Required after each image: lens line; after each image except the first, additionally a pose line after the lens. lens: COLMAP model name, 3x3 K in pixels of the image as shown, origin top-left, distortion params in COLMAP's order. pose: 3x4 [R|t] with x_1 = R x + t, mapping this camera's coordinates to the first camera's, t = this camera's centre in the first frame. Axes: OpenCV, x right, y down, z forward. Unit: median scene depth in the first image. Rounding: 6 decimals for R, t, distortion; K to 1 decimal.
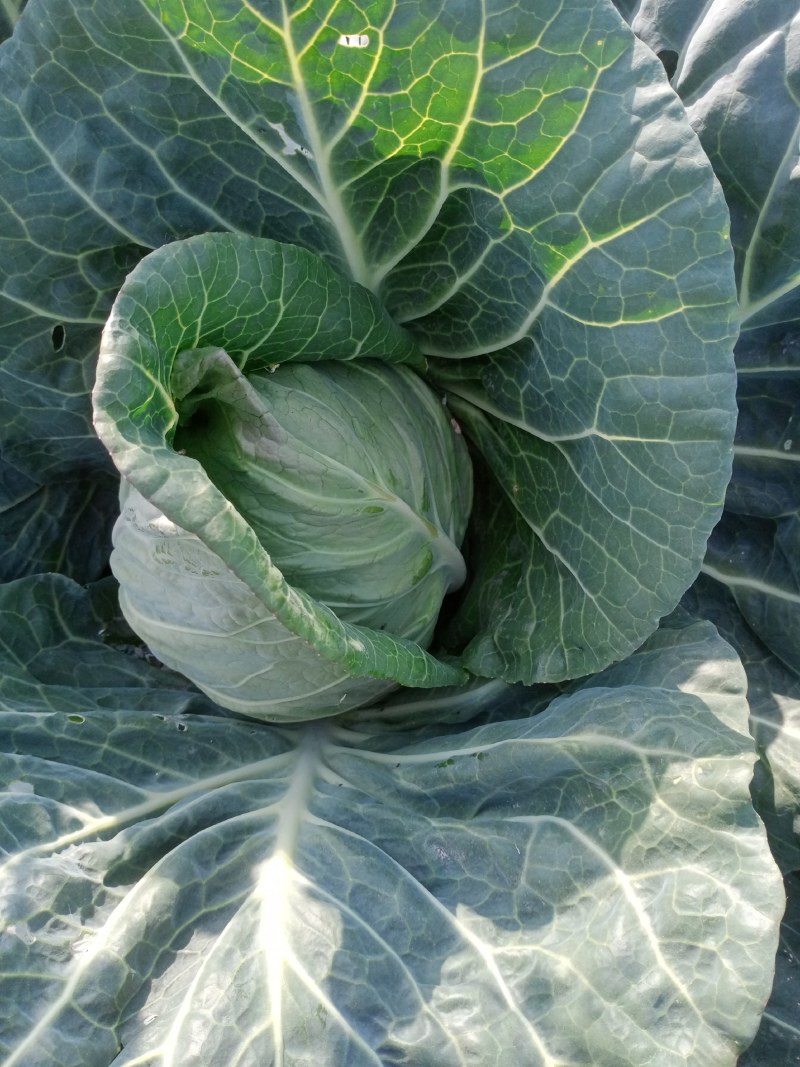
lens RADIAL K [[856.6, 0, 365.1], [0, 856.6, 533.0], [0, 0, 1]] dist [0.043209, -0.124652]
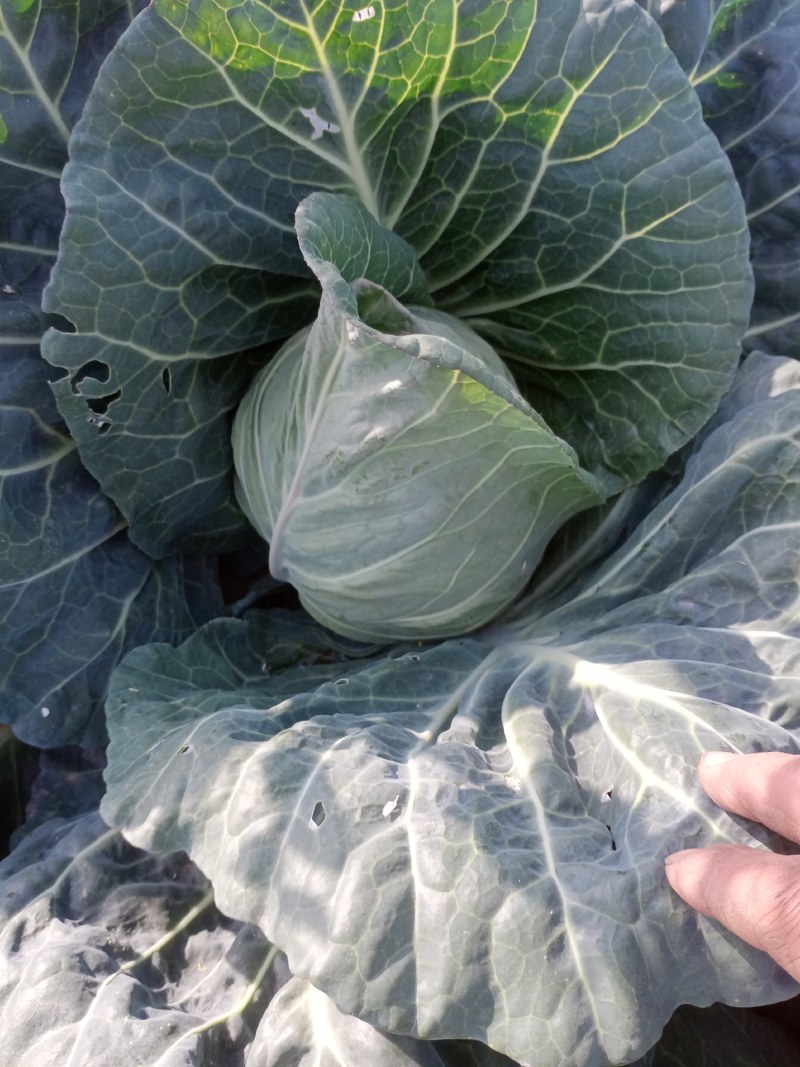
lens RADIAL K [[856.6, 0, 365.1], [0, 856.6, 533.0], [0, 0, 1]] dist [0.043209, -0.124652]
pose [[0.863461, -0.446044, 0.235542, -0.606440], [0.479132, 0.871252, -0.106543, 0.231991], [-0.157694, 0.204852, 0.966006, -0.092963]]
